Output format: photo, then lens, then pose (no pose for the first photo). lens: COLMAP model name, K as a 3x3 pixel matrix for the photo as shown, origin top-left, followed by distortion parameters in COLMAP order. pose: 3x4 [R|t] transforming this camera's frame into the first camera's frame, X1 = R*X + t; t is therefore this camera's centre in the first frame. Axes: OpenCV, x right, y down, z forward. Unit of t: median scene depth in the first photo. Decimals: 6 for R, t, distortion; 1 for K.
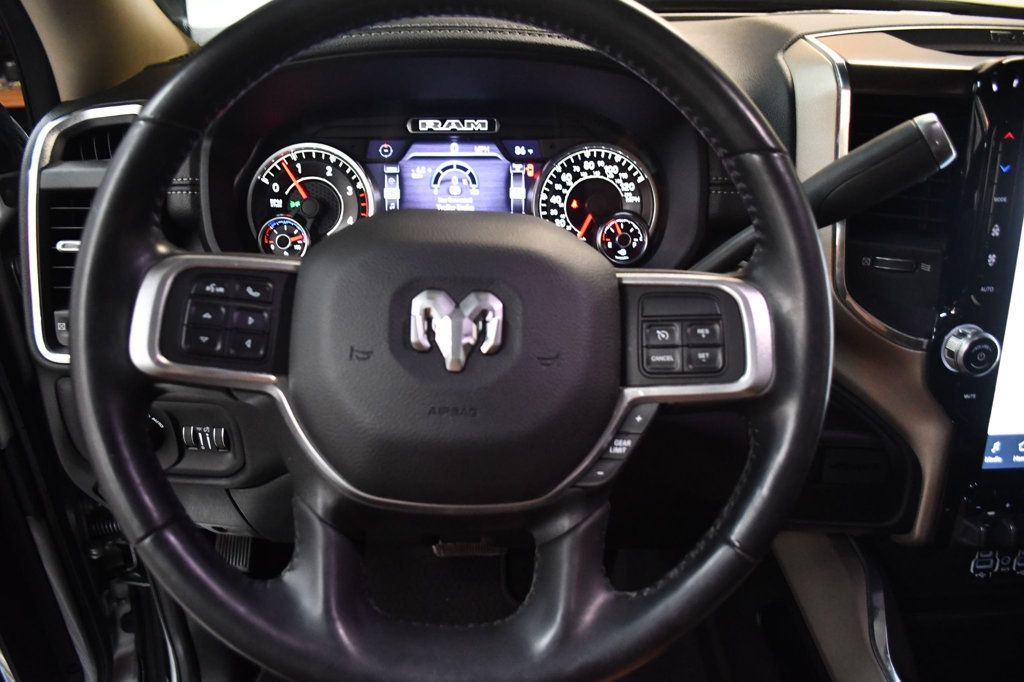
lens RADIAL K [[777.2, 0, 510.6], [0, 777.2, 345.0], [0, 0, 1]] dist [-0.092800, 0.036509]
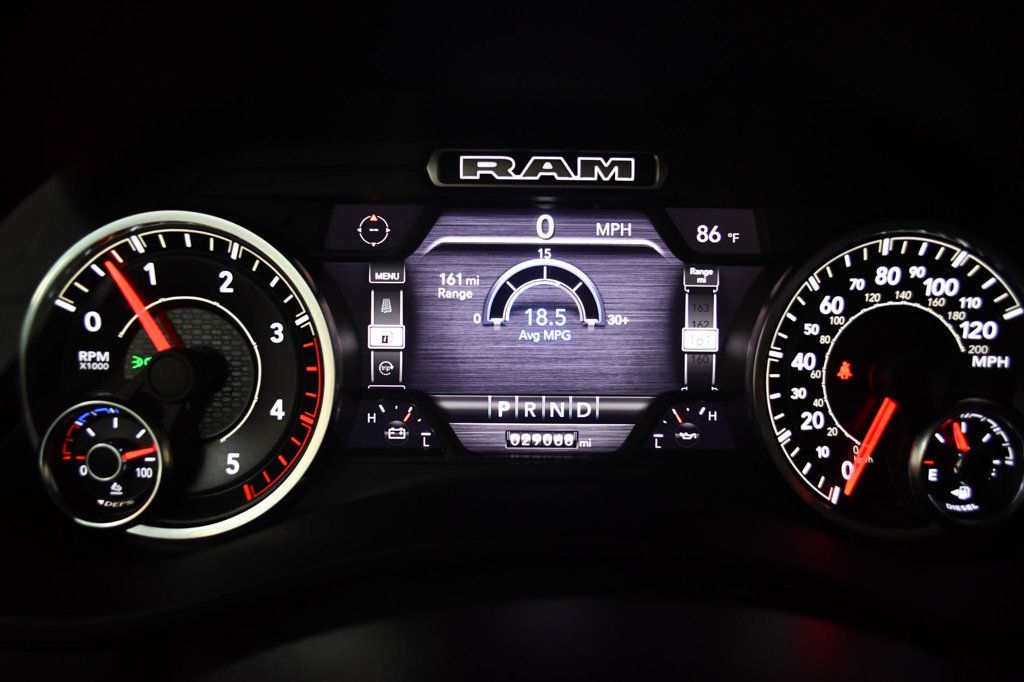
lens RADIAL K [[777.2, 0, 504.7], [0, 777.2, 341.0], [0, 0, 1]] dist [-0.092800, 0.036509]
pose [[0.999459, 0.014564, -0.029478, -0.082127], [-0.016585, 0.997443, -0.069518, -0.169675], [0.028390, 0.069970, 0.997145, 0.612314]]
